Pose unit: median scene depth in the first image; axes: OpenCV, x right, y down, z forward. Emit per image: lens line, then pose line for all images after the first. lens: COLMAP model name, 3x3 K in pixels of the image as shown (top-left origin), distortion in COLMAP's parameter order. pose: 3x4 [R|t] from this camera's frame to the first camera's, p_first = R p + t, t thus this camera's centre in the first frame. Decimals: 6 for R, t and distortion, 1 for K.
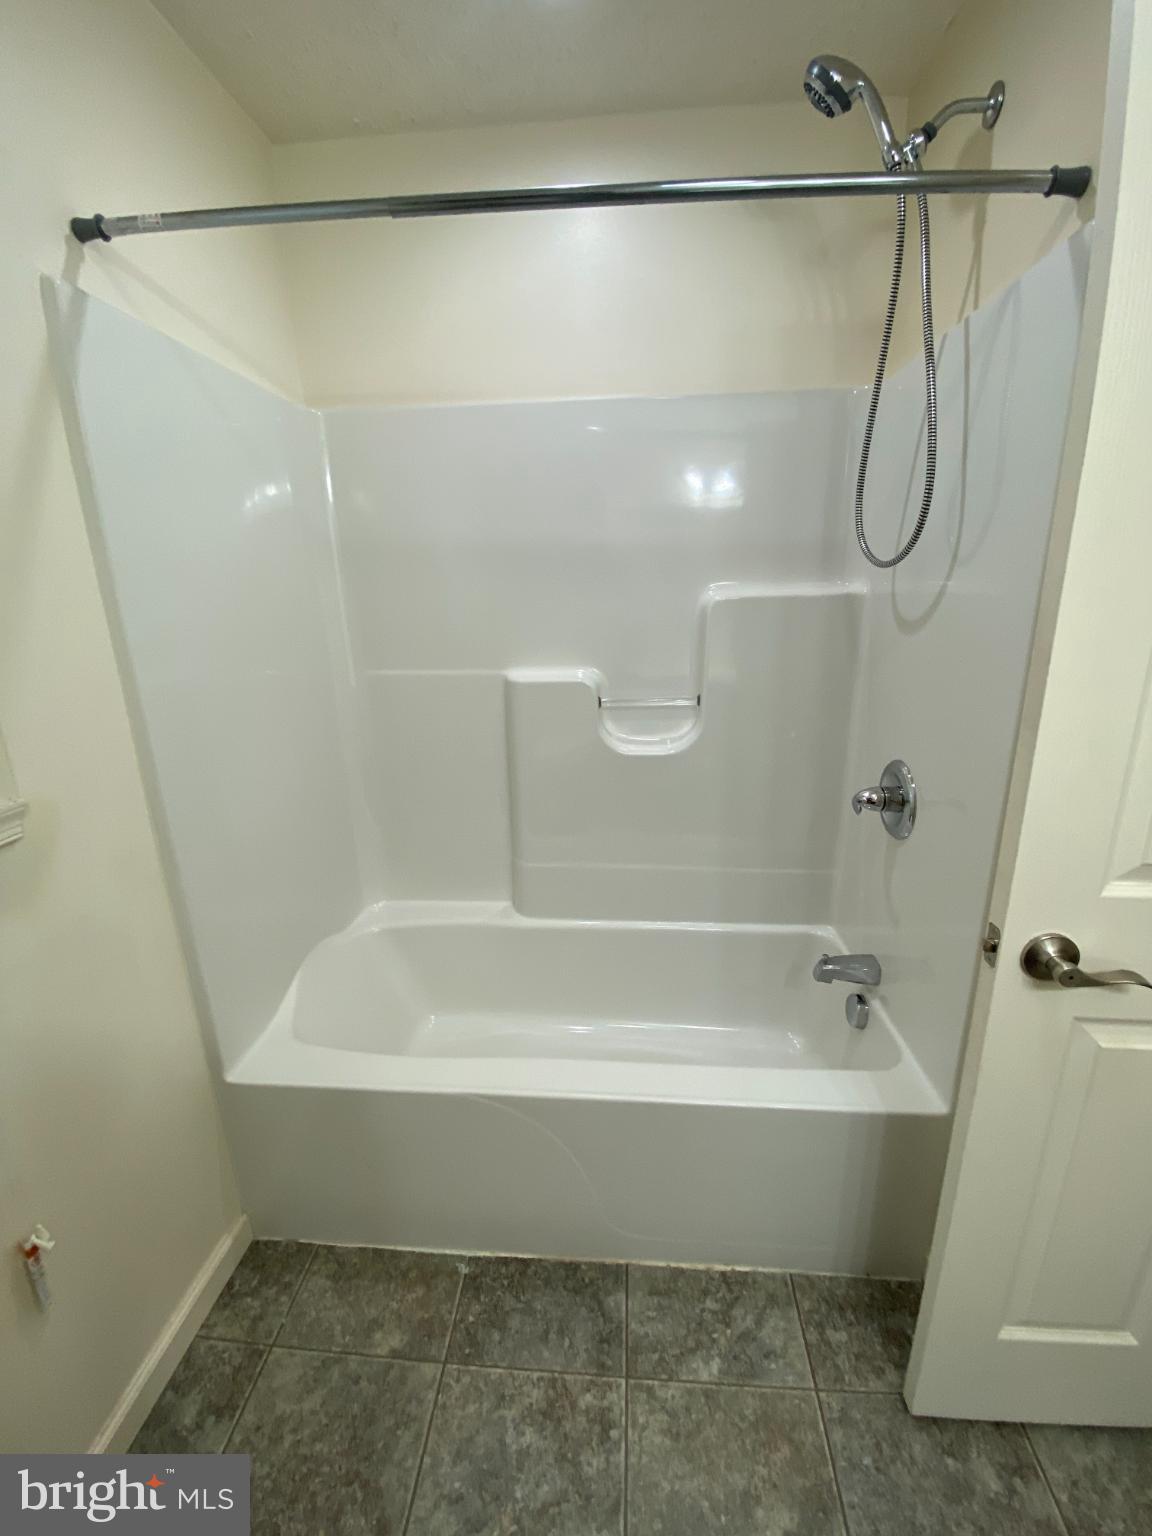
lens RADIAL K [[625.0, 0, 563.6], [0, 625.0, 755.4], [0, 0, 1]] dist [-0.001487, -0.008357]
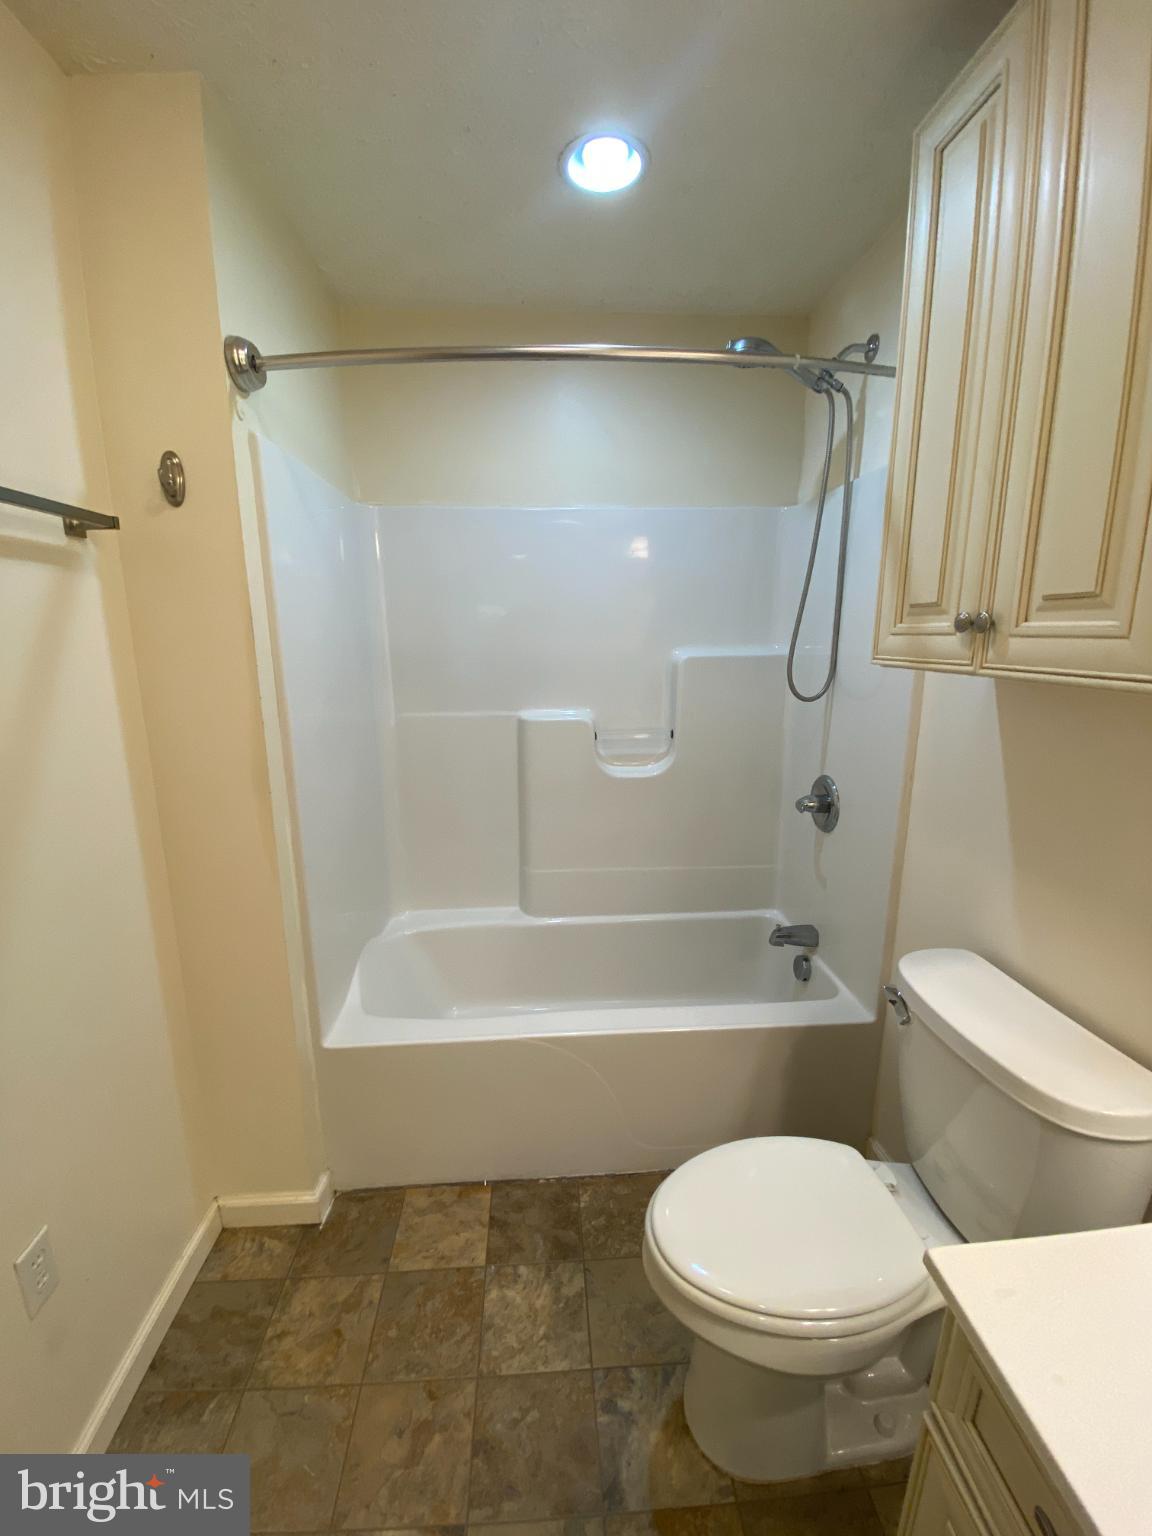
lens RADIAL K [[625.0, 0, 580.3], [0, 625.0, 761.3], [0, 0, 1]] dist [-0.001487, -0.008357]
pose [[0.989185, -0.013030, 0.146094, -0.156427], [0.021224, 0.998279, -0.054665, 0.032037], [-0.145131, 0.057174, 0.987759, -0.224097]]
